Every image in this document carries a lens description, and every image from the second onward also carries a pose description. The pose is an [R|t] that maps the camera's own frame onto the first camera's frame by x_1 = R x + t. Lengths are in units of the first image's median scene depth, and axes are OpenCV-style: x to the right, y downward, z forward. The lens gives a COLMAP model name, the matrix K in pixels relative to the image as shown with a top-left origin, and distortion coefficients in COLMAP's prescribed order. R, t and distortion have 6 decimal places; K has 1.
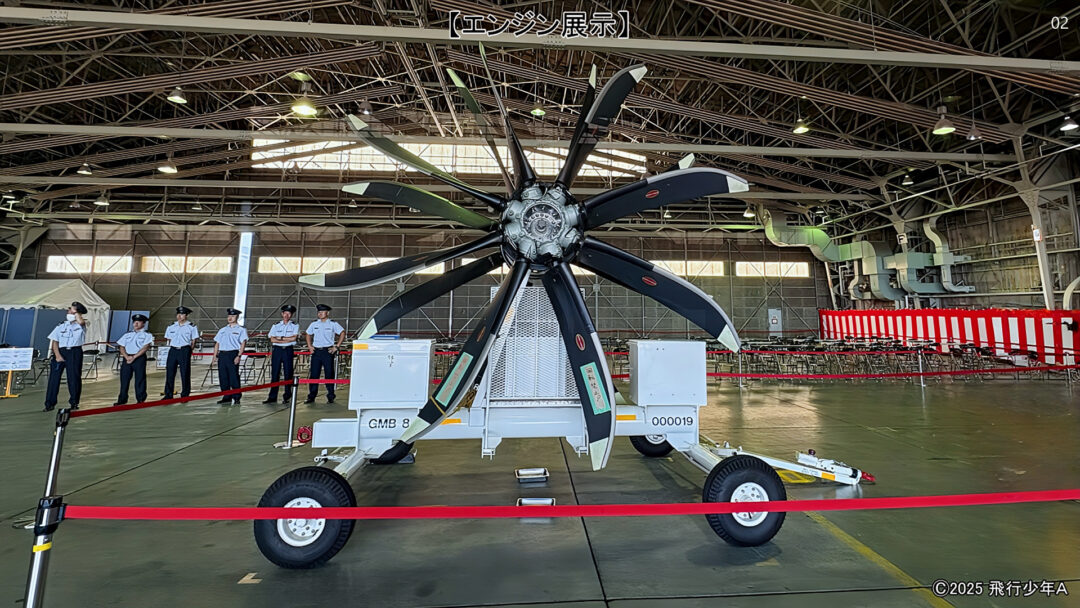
lens RADIAL K [[569.2, 0, 540.0], [0, 569.2, 304.0], [0, 0, 1]] dist [-0.025058, -0.000045]
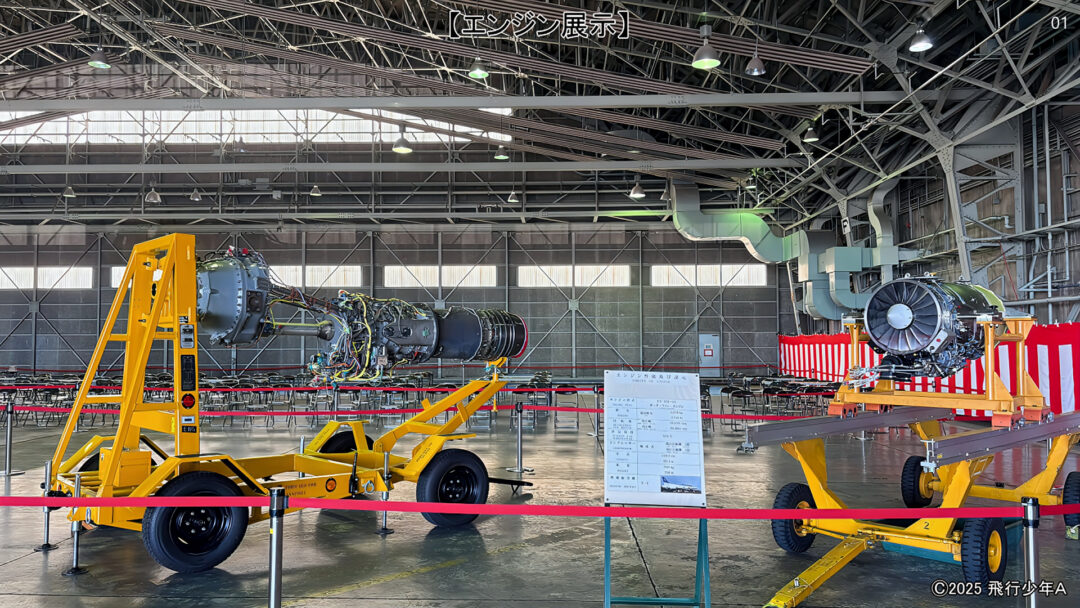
lens RADIAL K [[821.8, 0, 540.0], [0, 821.8, 304.0], [0, 0, 1]] dist [0.003361, 0.000719]
pose [[0.994593, -0.008923, -0.103464, 0.323451], [0.005727, 0.999499, -0.031141, 0.001837], [0.103690, 0.030380, 0.994146, 0.013318]]
